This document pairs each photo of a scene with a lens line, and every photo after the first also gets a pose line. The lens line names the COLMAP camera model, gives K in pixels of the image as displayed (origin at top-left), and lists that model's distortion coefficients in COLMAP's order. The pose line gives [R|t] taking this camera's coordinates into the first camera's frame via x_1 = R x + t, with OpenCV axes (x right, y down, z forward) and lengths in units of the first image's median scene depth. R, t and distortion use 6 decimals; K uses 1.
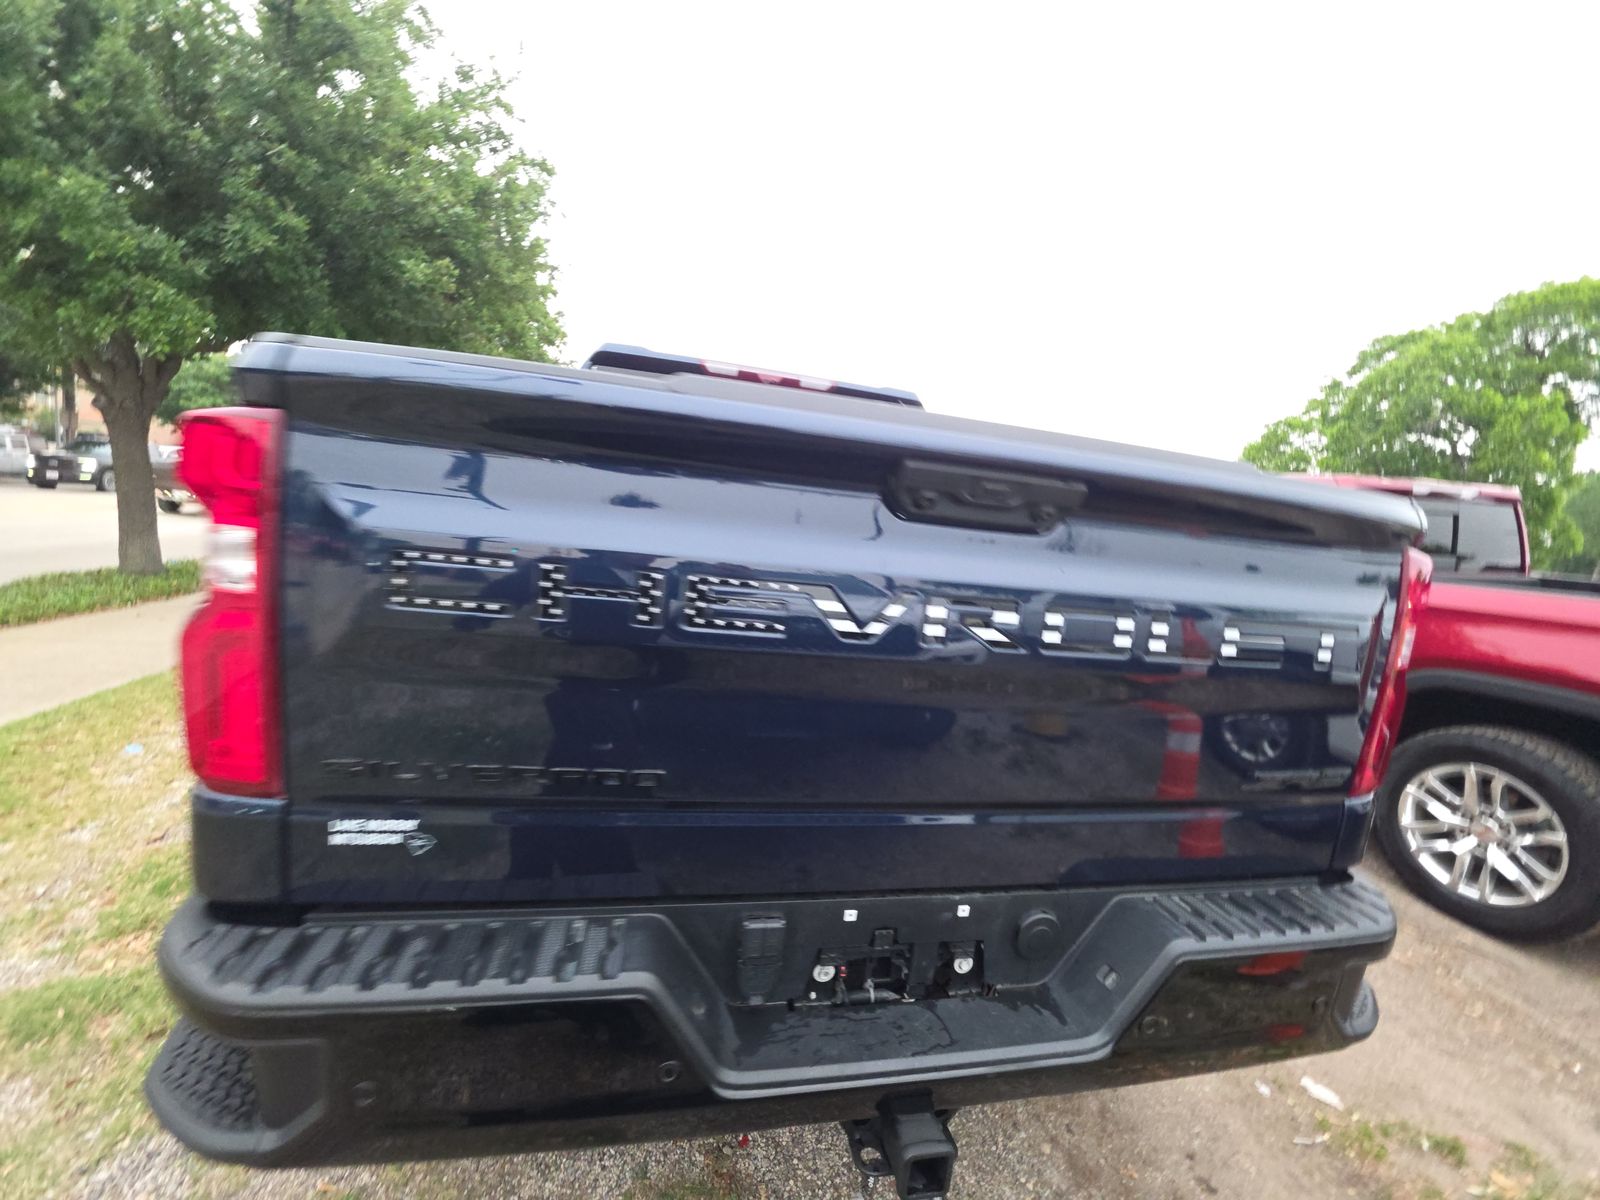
lens RADIAL K [[639.1, 0, 803.3], [0, 639.1, 592.5], [0, 0, 1]] dist [-0.004024, -0.001919]
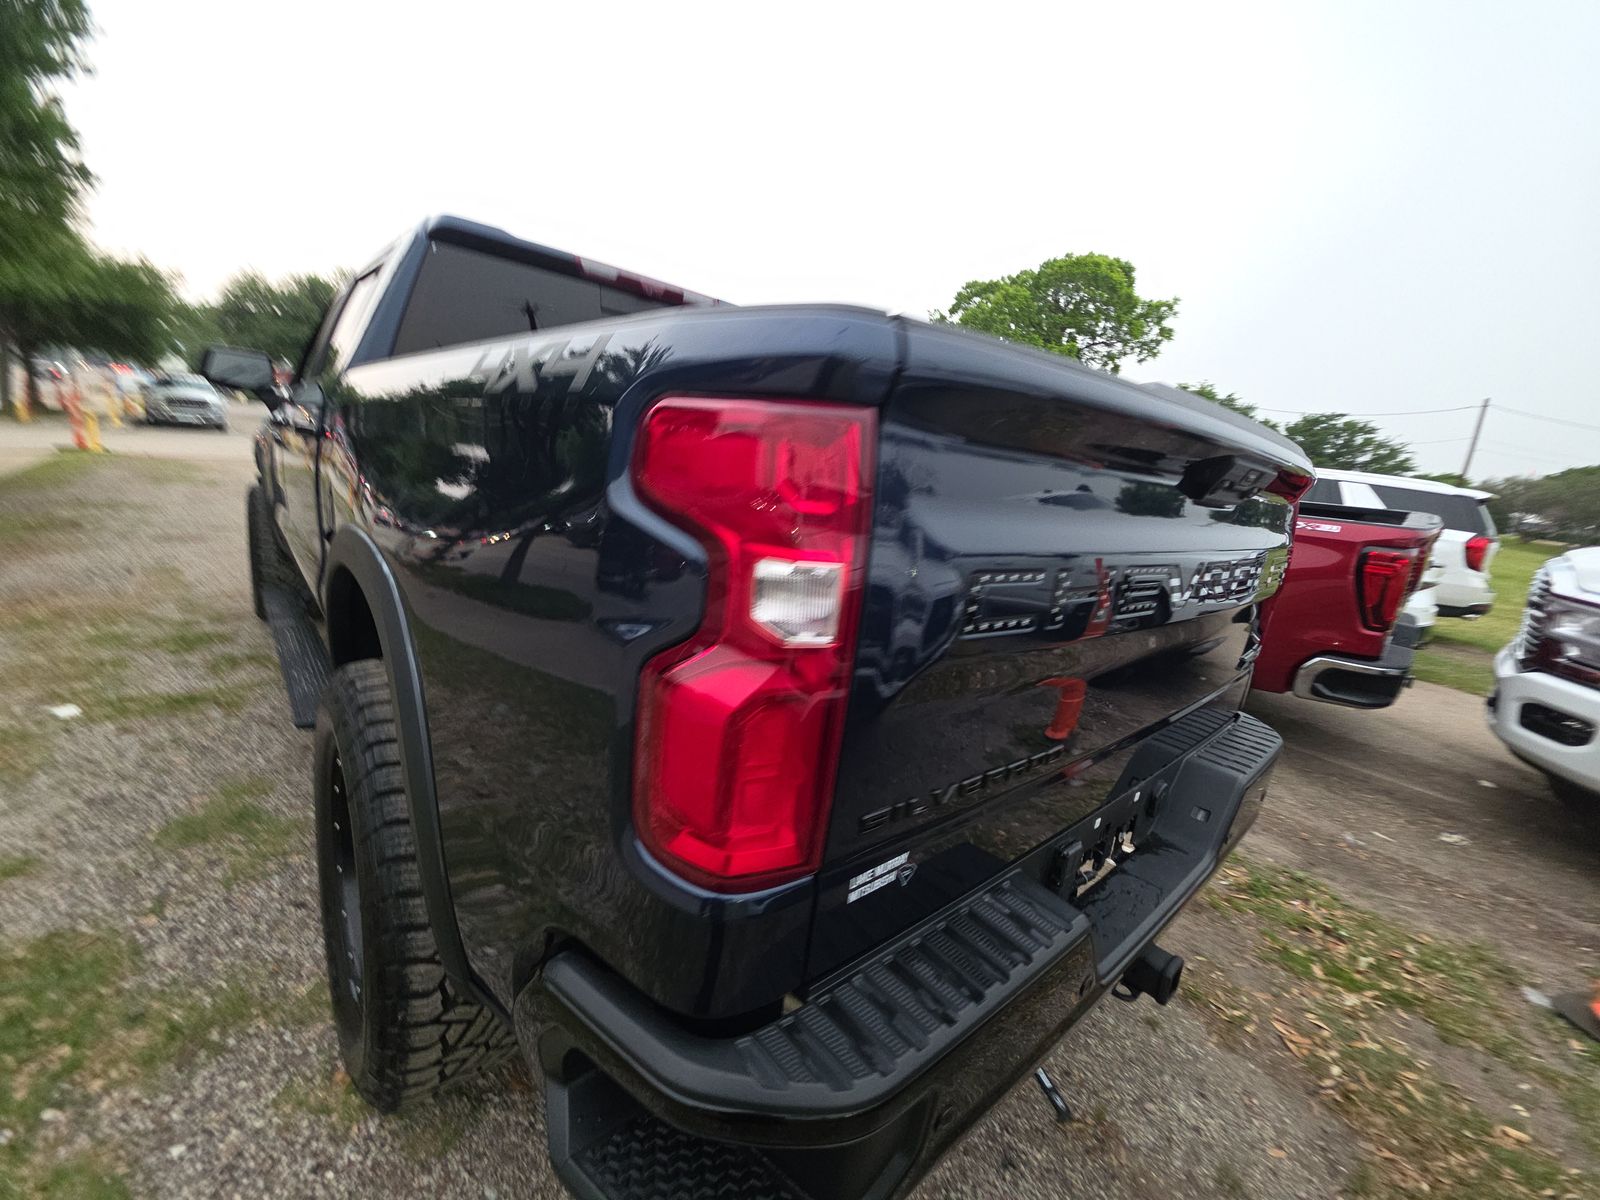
lens RADIAL K [[639.1, 0, 799.1], [0, 639.1, 607.8], [0, 0, 1]] dist [-0.004024, -0.001919]
pose [[0.876330, -0.115806, 0.467584, -0.918852], [0.040090, 0.984838, 0.168778, -0.130481], [-0.480040, -0.129160, 0.867686, 0.245940]]
